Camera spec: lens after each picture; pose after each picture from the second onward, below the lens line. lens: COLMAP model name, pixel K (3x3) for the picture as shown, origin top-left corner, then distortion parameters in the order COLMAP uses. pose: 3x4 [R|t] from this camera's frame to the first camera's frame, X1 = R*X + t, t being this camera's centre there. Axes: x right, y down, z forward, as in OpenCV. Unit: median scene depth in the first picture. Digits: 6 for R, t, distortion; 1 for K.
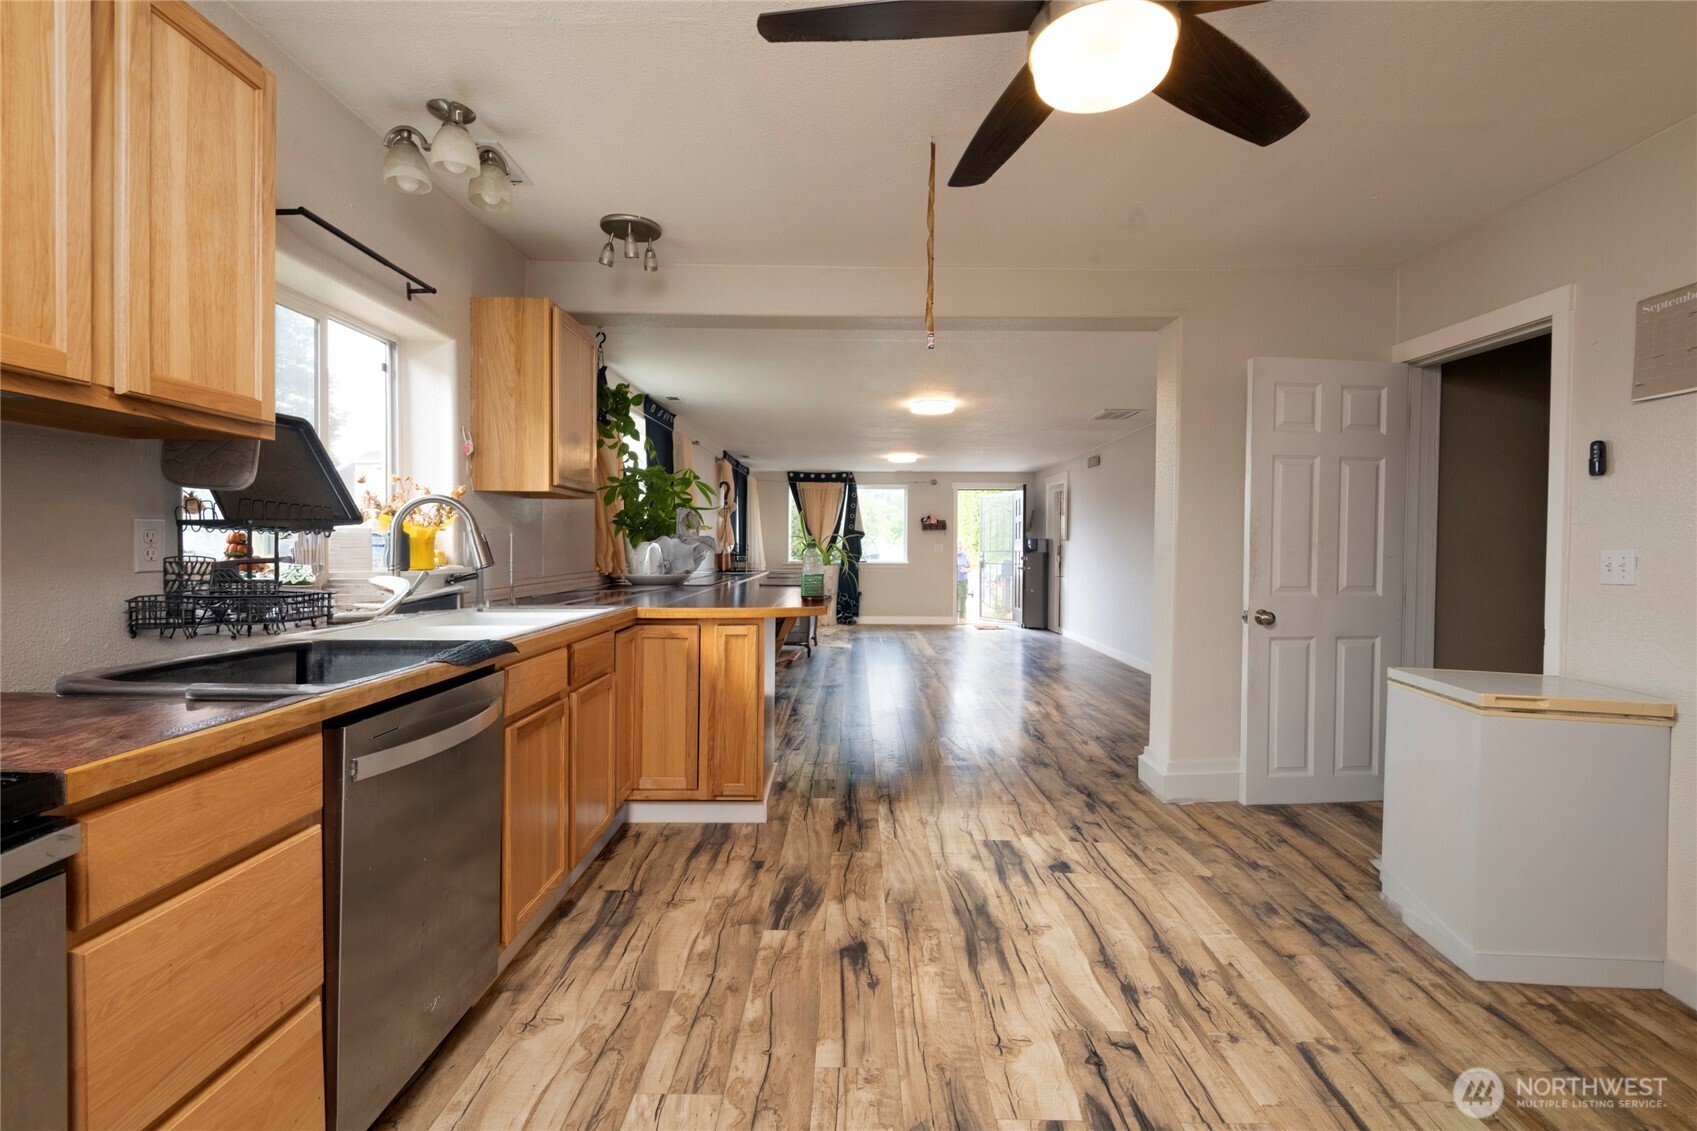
lens RADIAL K [[760.7, 0, 854.5], [0, 760.7, 554.7], [0, 0, 1]] dist [0.021273, -0.010784]
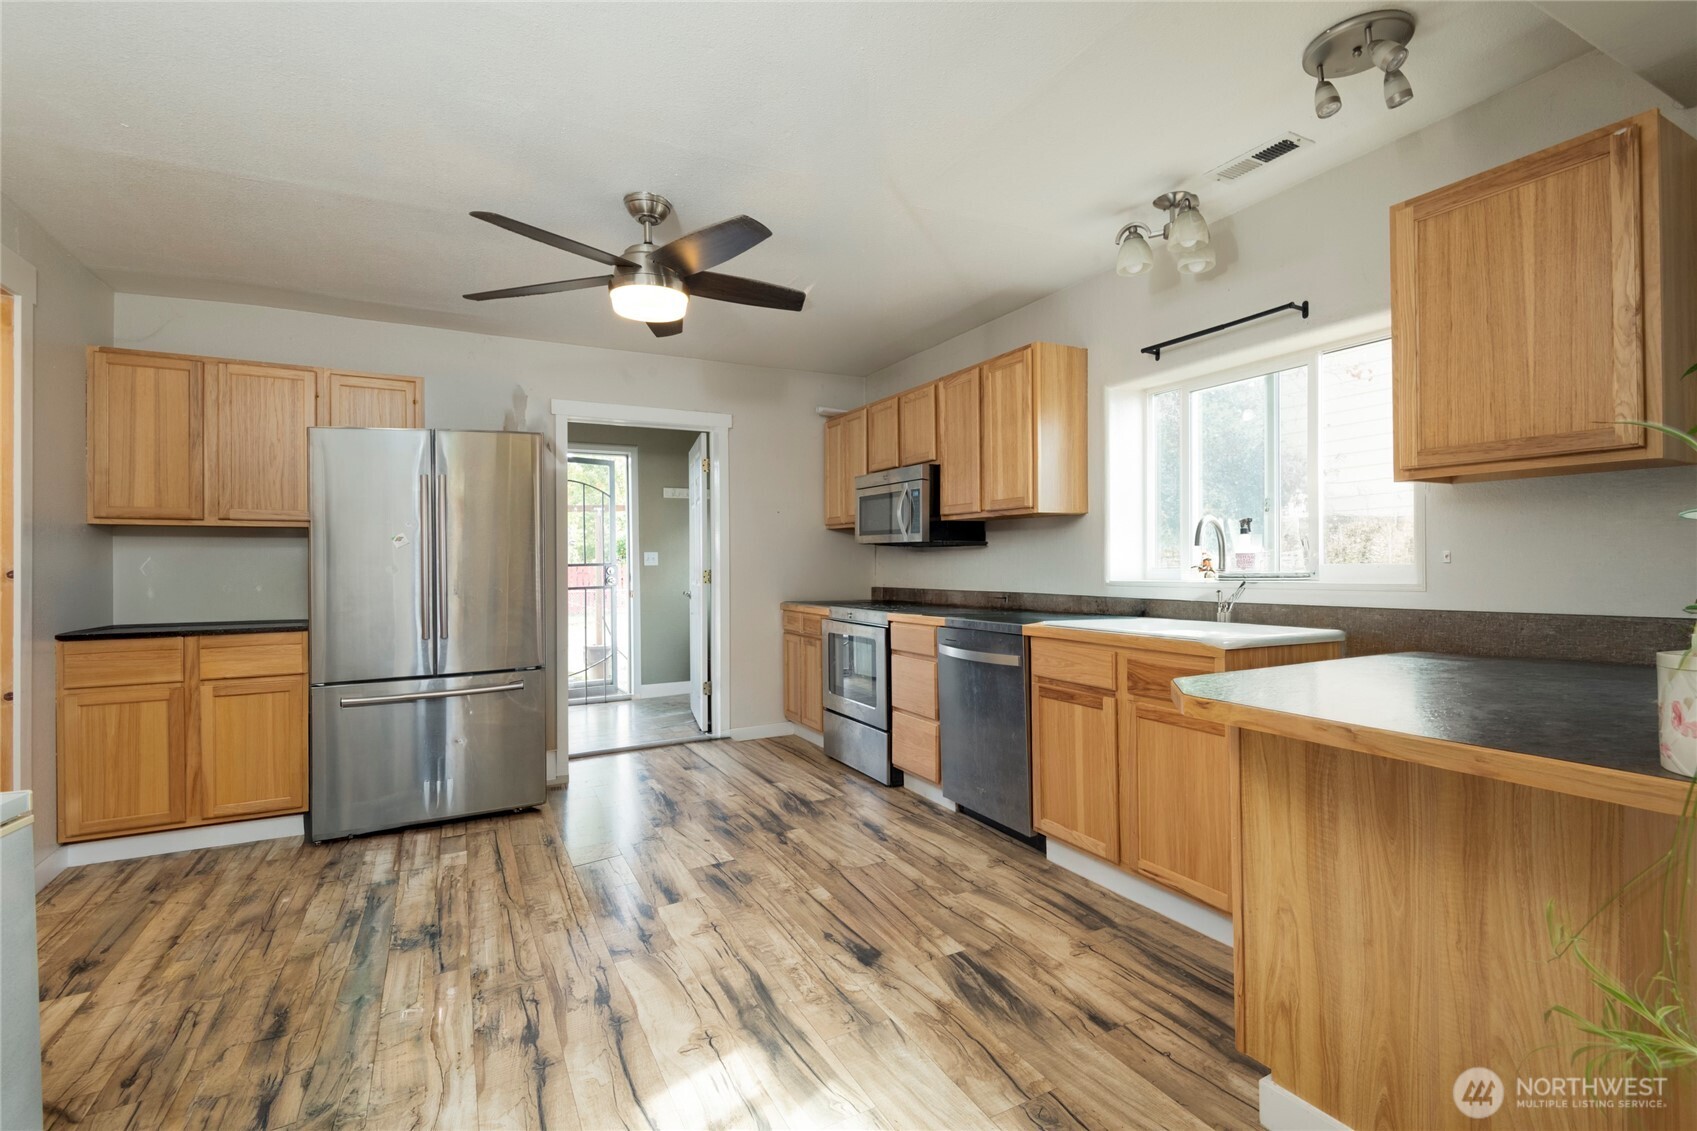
lens RADIAL K [[760.7, 0, 848.2], [0, 760.7, 557.7], [0, 0, 1]] dist [0.021273, -0.010784]
pose [[-0.884195, 0.001384, -0.467116, 0.406475], [0.001263, 0.999999, 0.000571, -0.013921], [0.467116, -0.000085, -0.884196, 1.533257]]
